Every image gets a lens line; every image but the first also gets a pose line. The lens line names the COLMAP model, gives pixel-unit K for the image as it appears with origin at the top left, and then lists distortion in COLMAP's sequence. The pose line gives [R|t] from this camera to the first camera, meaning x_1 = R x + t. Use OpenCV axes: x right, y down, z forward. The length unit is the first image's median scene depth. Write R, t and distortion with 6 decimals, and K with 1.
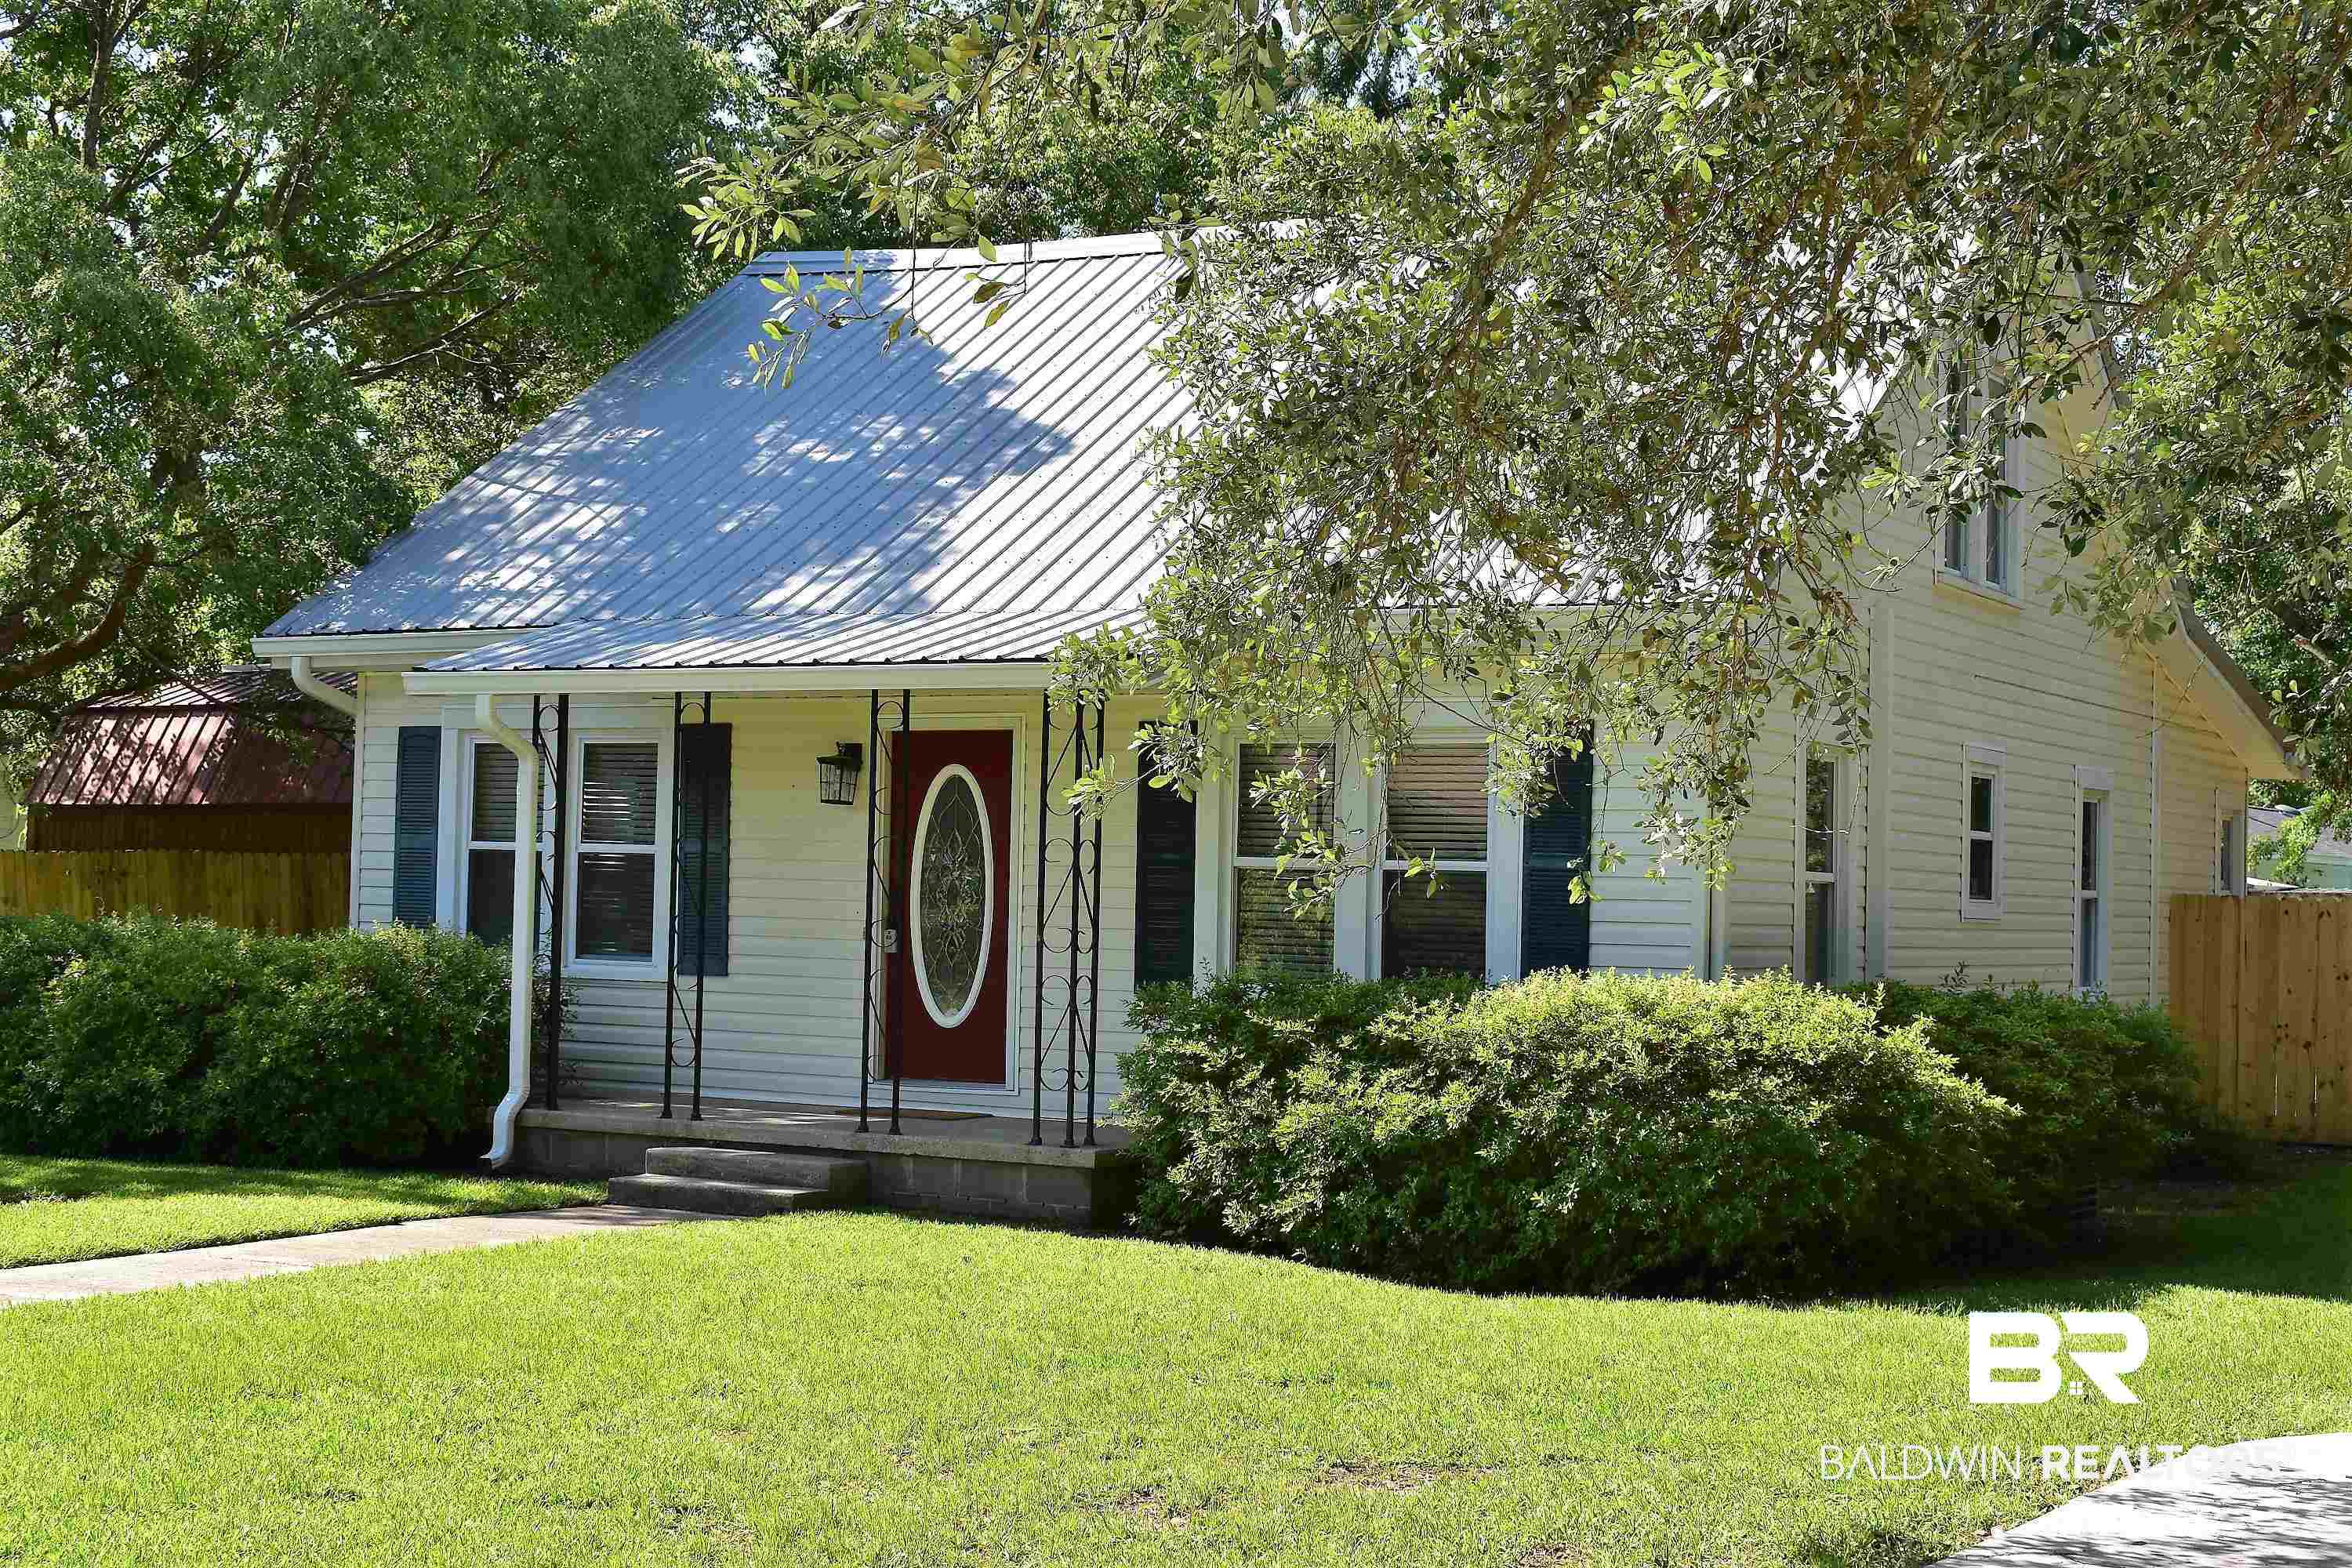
lens RADIAL K [[3159.9, 0, 1176.0], [0, 3159.9, 784.0], [0, 0, 1]] dist [0.001196, 0.003739]
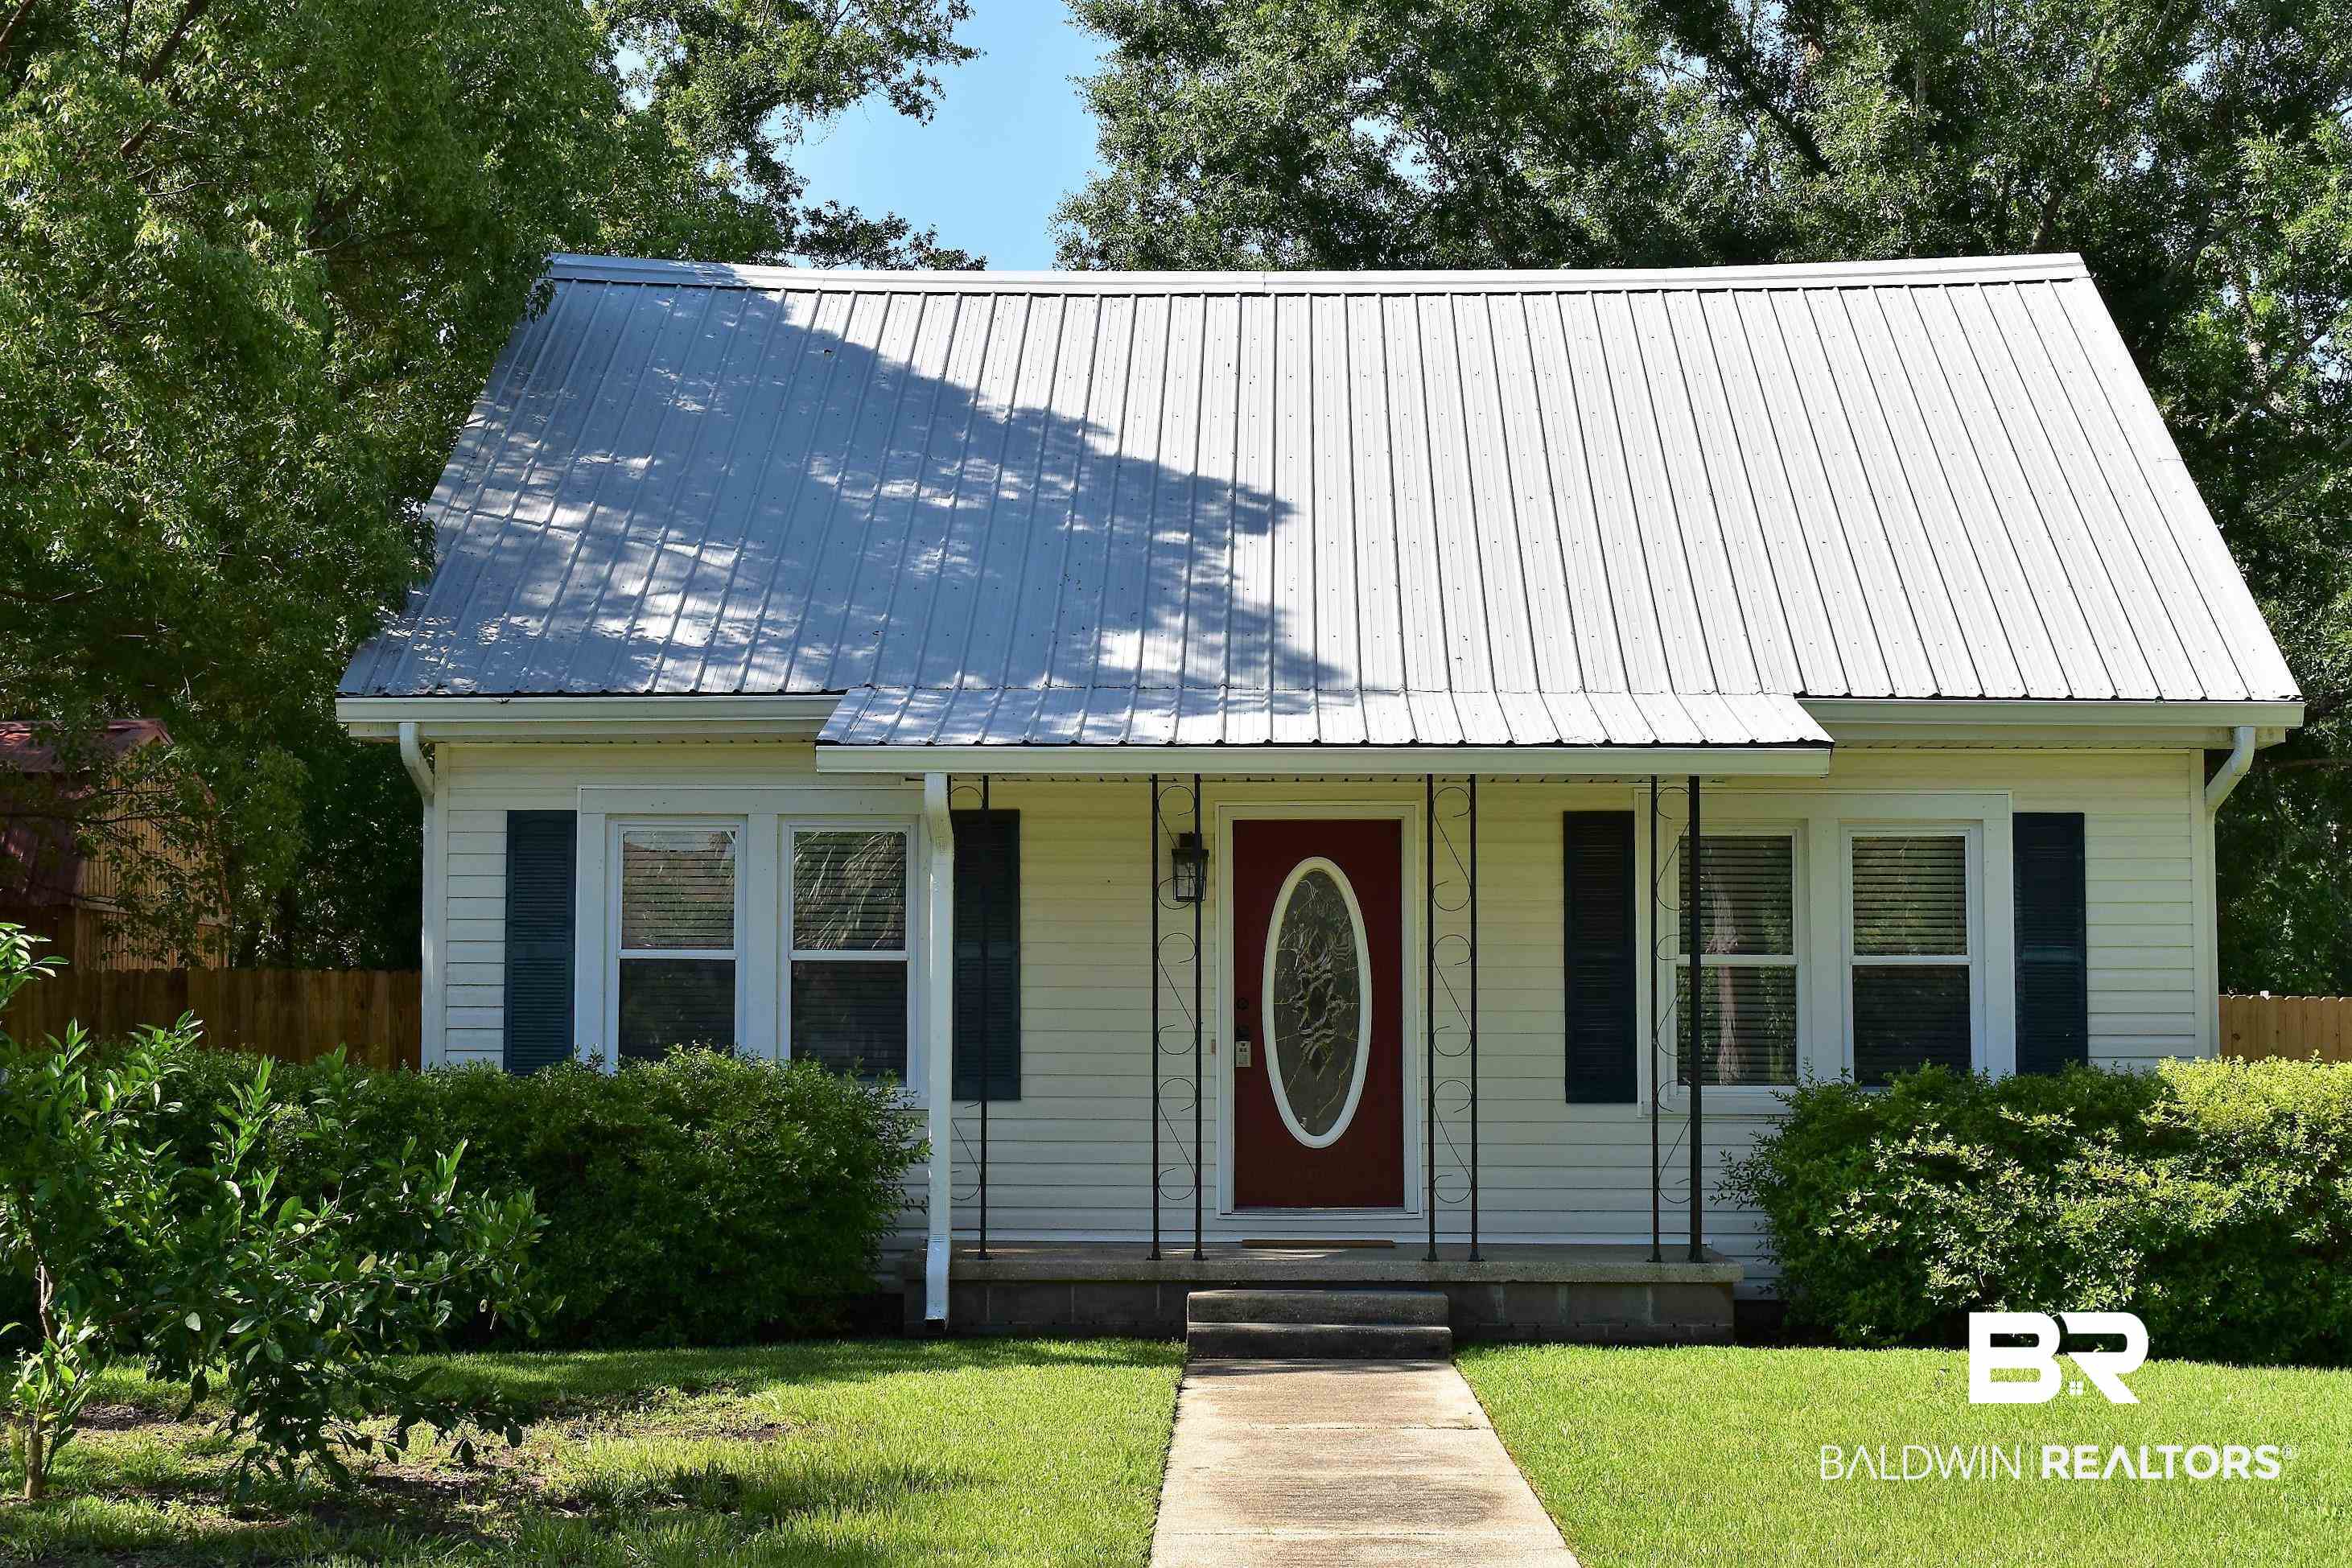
lens RADIAL K [[3624.9, 0, 1176.0], [0, 3624.9, 784.0], [0, 0, 1]] dist [-0.024981, 0.101291]
pose [[0.878781, 0.008643, 0.477146, -0.622441], [0.003301, 0.999702, -0.024188, -0.001985], [-0.477213, 0.022831, 0.878491, 0.109619]]
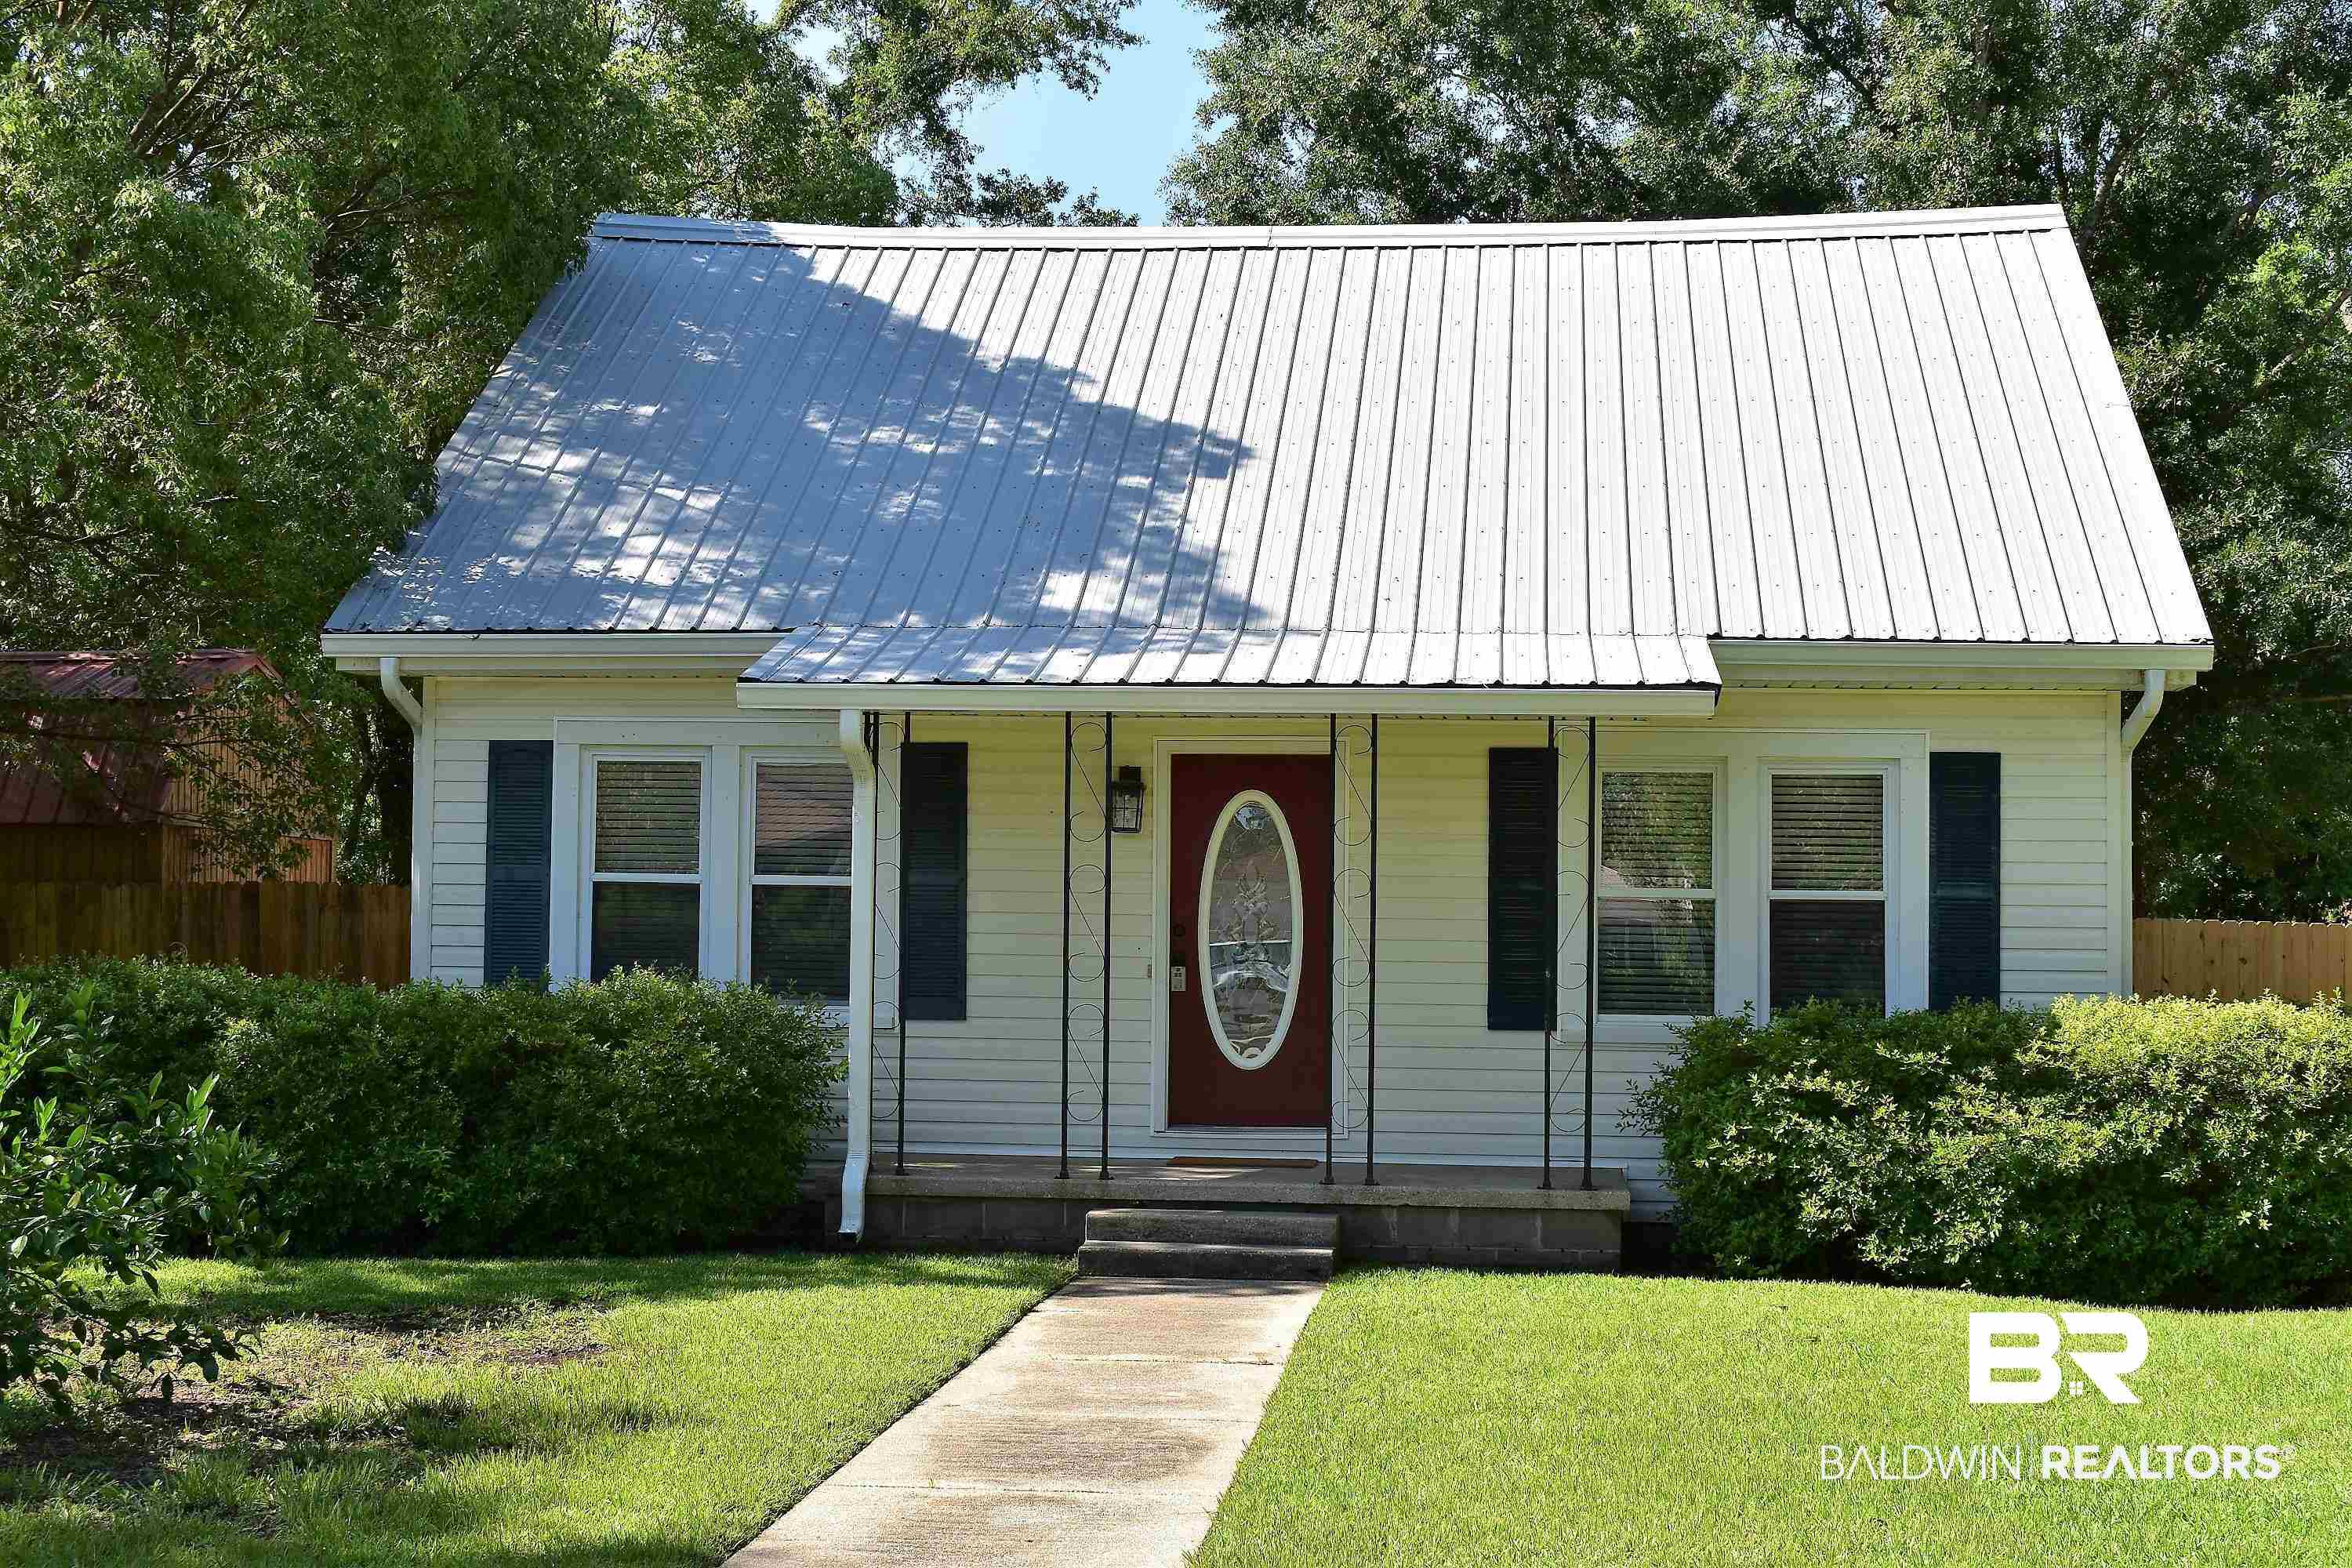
lens RADIAL K [[3278.0, 0, 1176.0], [0, 3278.0, 784.0], [0, 0, 1]] dist [-0.002766, -0.082428]
pose [[0.913317, 0.002622, 0.407241, -0.505557], [-0.003590, 0.999992, 0.001613, -0.009640], [-0.407234, -0.002935, 0.913319, 0.120888]]
